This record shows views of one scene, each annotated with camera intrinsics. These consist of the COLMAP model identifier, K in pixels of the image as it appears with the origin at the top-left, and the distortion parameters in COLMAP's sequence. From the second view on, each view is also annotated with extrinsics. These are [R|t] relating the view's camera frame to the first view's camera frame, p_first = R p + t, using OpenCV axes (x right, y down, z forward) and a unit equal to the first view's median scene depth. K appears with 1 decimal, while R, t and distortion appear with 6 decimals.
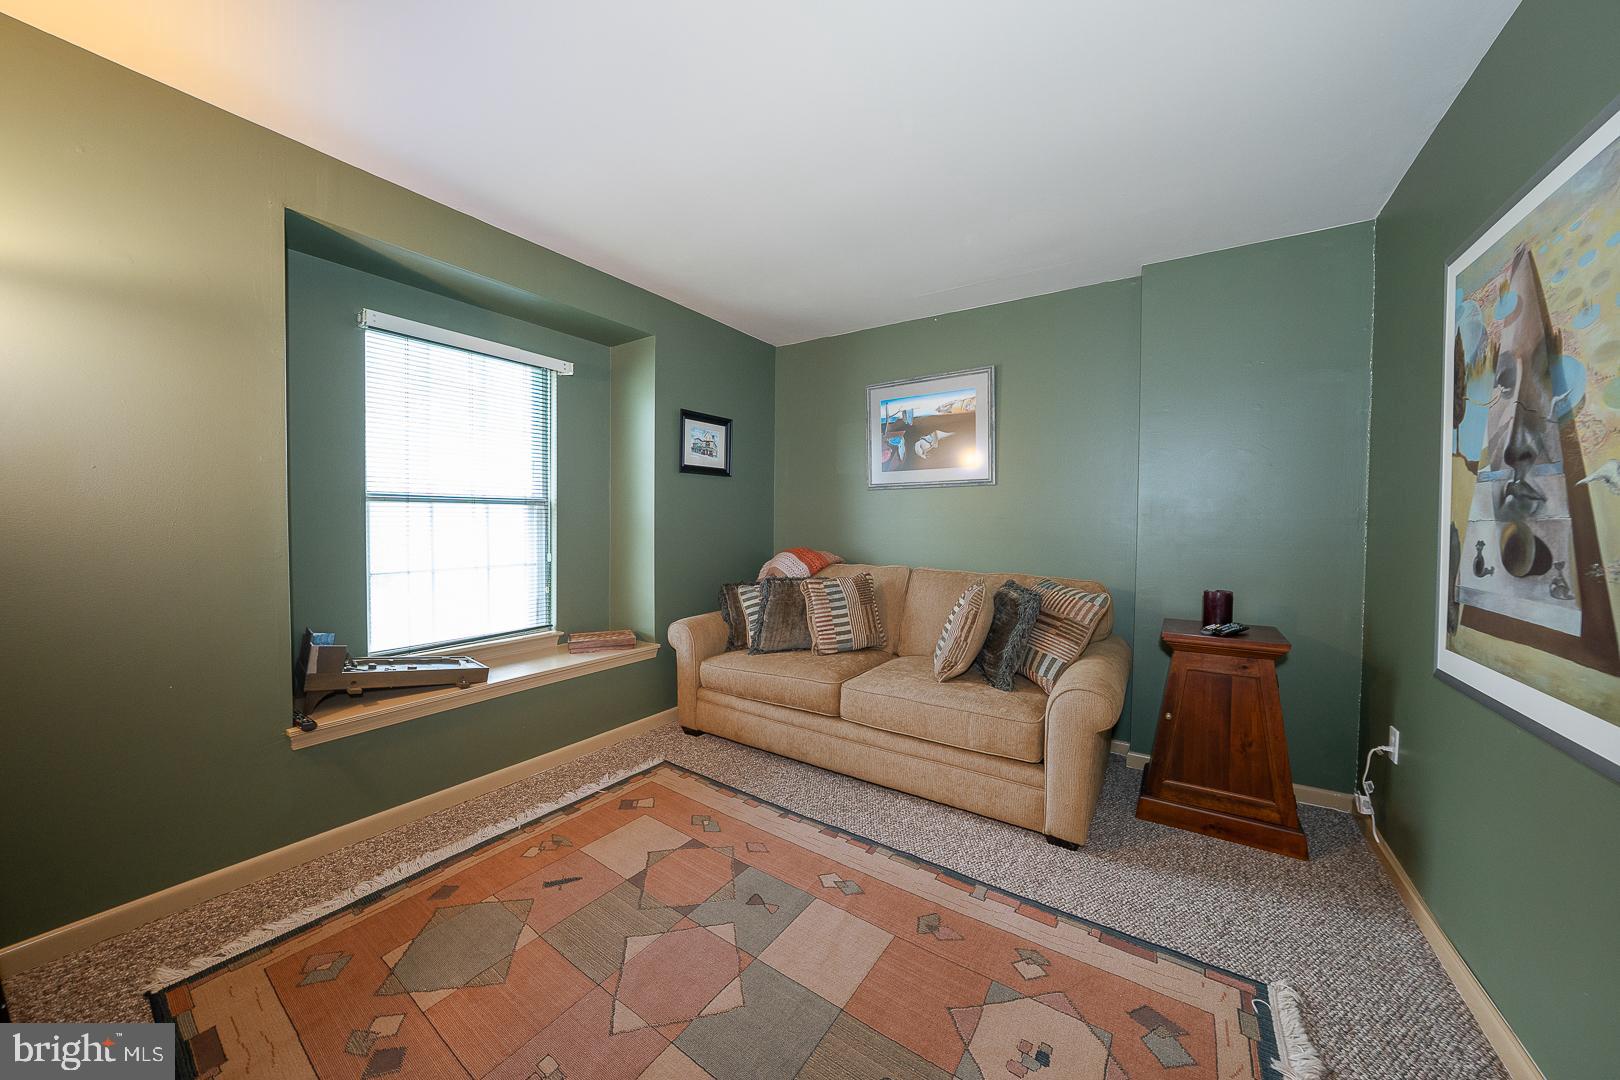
lens RADIAL K [[556.3, 0, 813.4], [0, 556.3, 534.9], [0, 0, 1]] dist [-0.031113, 0.006528]
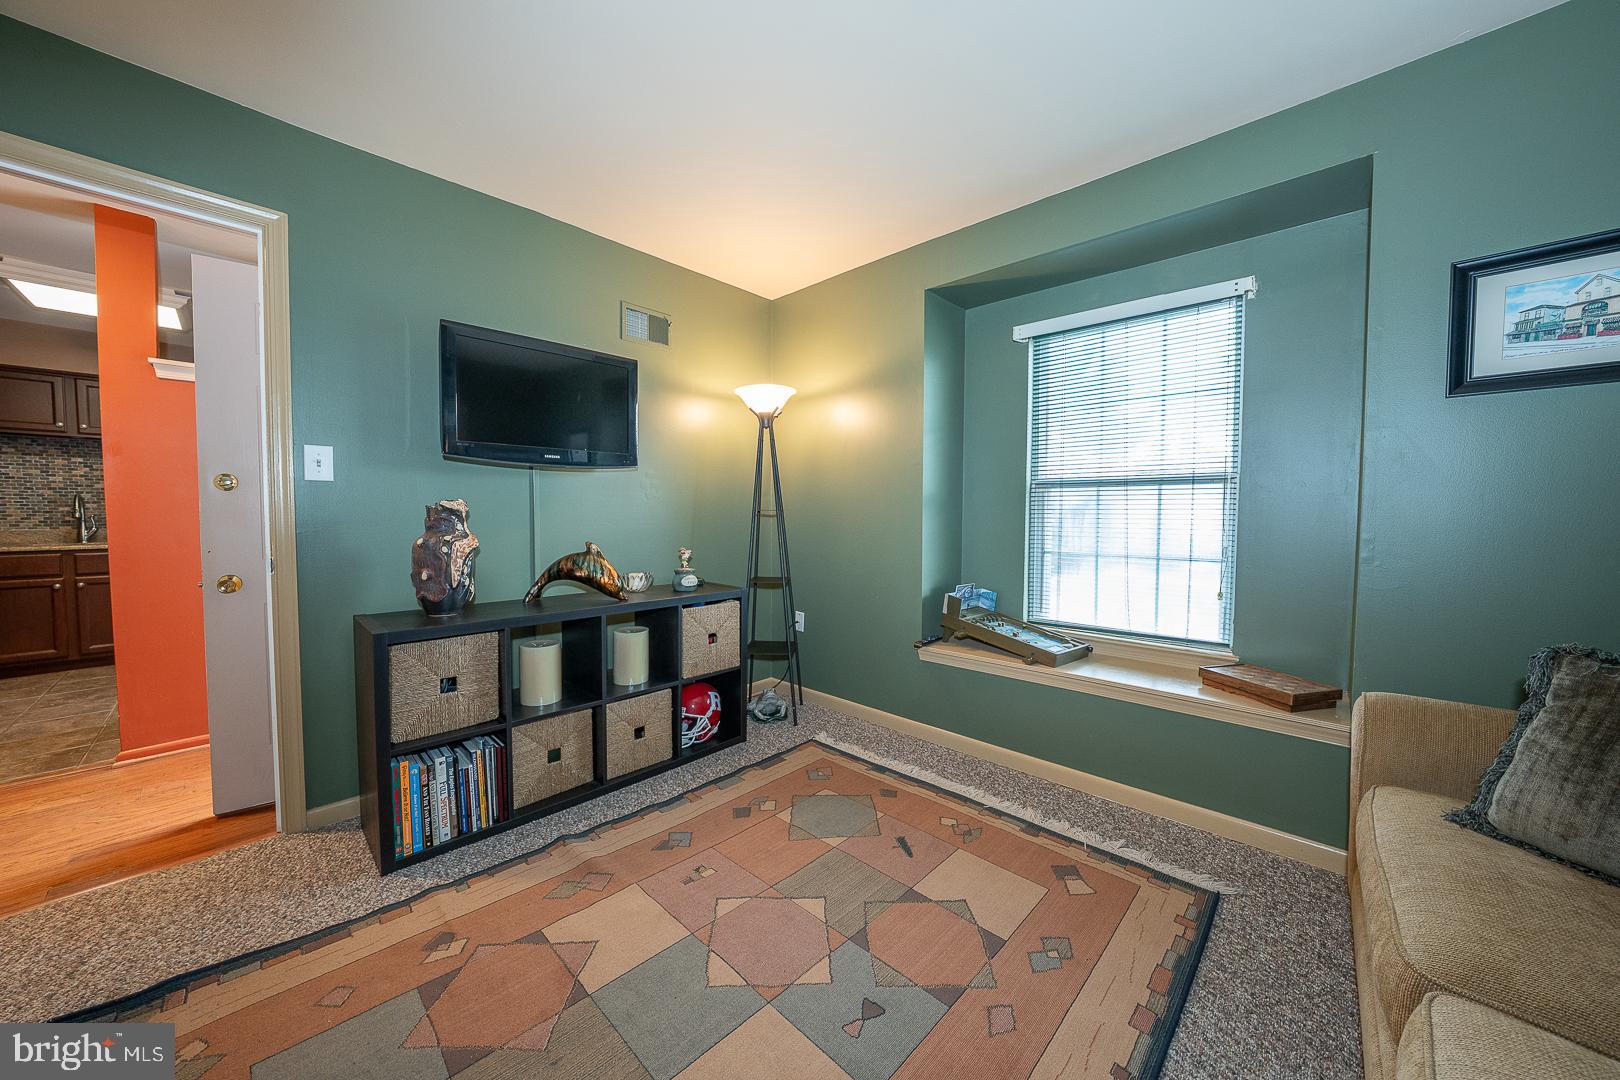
lens RADIAL K [[556.3, 0, 813.4], [0, 556.3, 534.9], [0, 0, 1]] dist [-0.031113, 0.006528]
pose [[-0.172625, 0.031623, -0.984480, 0.481028], [-0.034462, 0.998679, 0.038122, 0.011488], [0.984385, 0.040508, -0.171307, 0.824408]]
